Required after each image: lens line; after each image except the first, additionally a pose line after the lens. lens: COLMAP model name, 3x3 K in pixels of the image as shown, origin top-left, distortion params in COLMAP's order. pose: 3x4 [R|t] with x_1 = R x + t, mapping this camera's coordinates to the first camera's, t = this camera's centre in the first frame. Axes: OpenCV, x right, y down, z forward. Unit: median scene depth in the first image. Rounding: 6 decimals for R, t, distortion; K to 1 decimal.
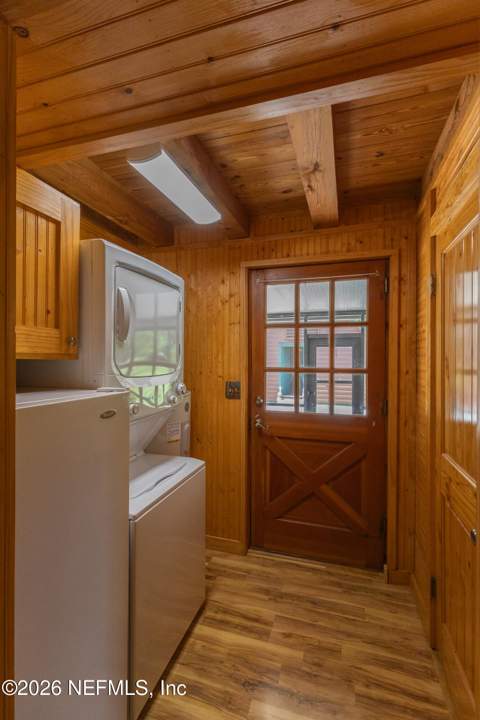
lens RADIAL K [[331.8, 0, 240.8], [0, 331.8, 357.5], [0, 0, 1]] dist [0.004273, 0.000515]
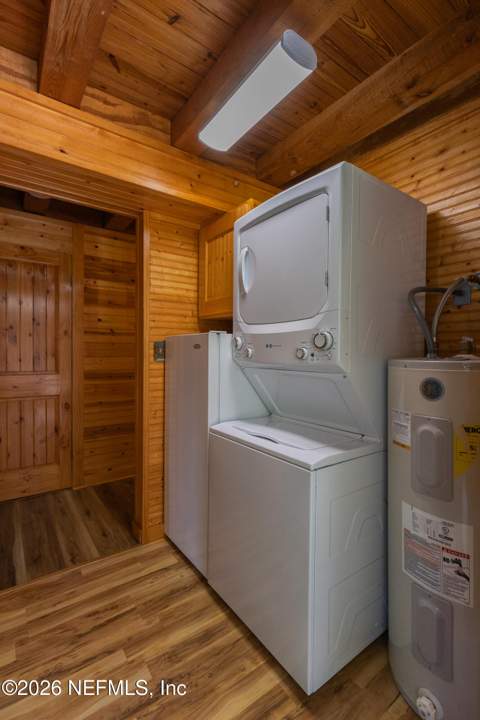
lens RADIAL K [[331.8, 0, 238.7], [0, 331.8, 357.1], [0, 0, 1]] dist [0.004273, 0.000515]
pose [[-0.597929, 0.003654, -0.801541, 0.698318], [-0.011083, 0.999856, 0.012825, 0.188363], [0.801472, 0.016552, -0.597803, 1.973999]]
